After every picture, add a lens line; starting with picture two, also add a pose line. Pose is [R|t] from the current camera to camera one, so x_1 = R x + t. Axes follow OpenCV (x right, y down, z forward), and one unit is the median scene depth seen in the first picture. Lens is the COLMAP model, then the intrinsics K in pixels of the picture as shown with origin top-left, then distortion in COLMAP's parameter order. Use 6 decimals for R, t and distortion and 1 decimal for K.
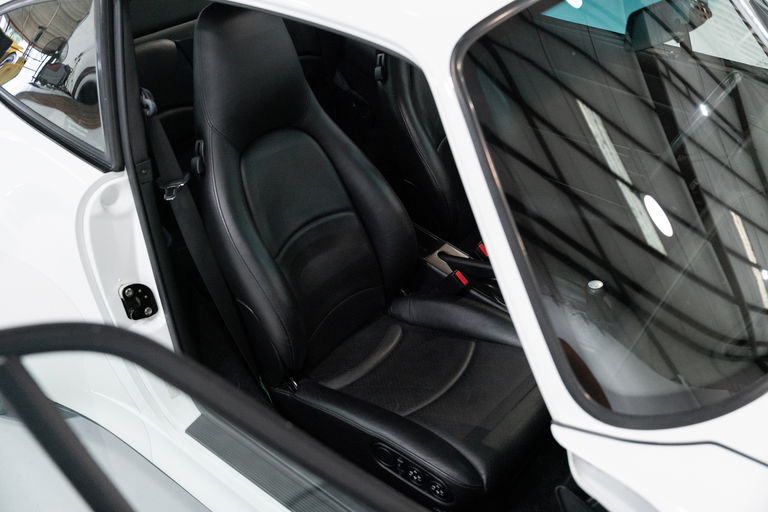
lens RADIAL K [[760.6, 0, 386.7], [0, 760.6, 246.7], [0, 0, 1]] dist [-0.007622, -0.005247]
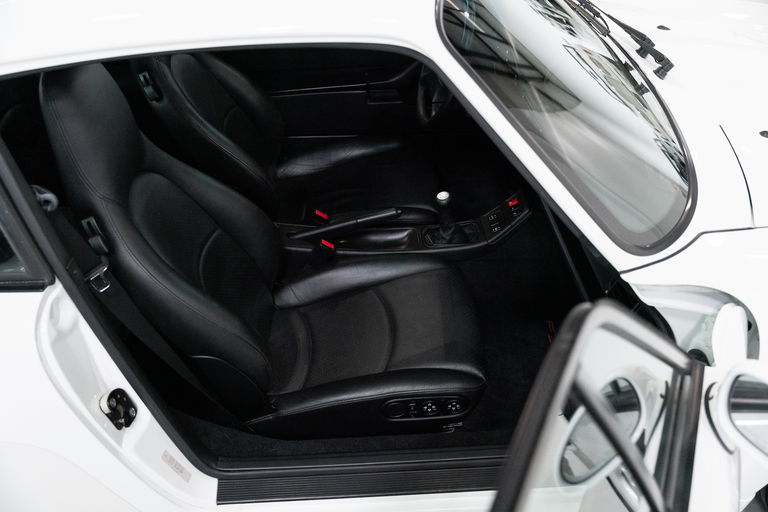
lens RADIAL K [[746.5, 0, 401.2], [0, 746.5, 255.8], [0, 0, 1]] dist [-0.013457, -0.012312]
pose [[0.744037, -0.433591, 0.508338, -0.441674], [0.400103, 0.898471, 0.180741, -0.113016], [-0.535094, 0.068909, 0.841977, 0.070460]]
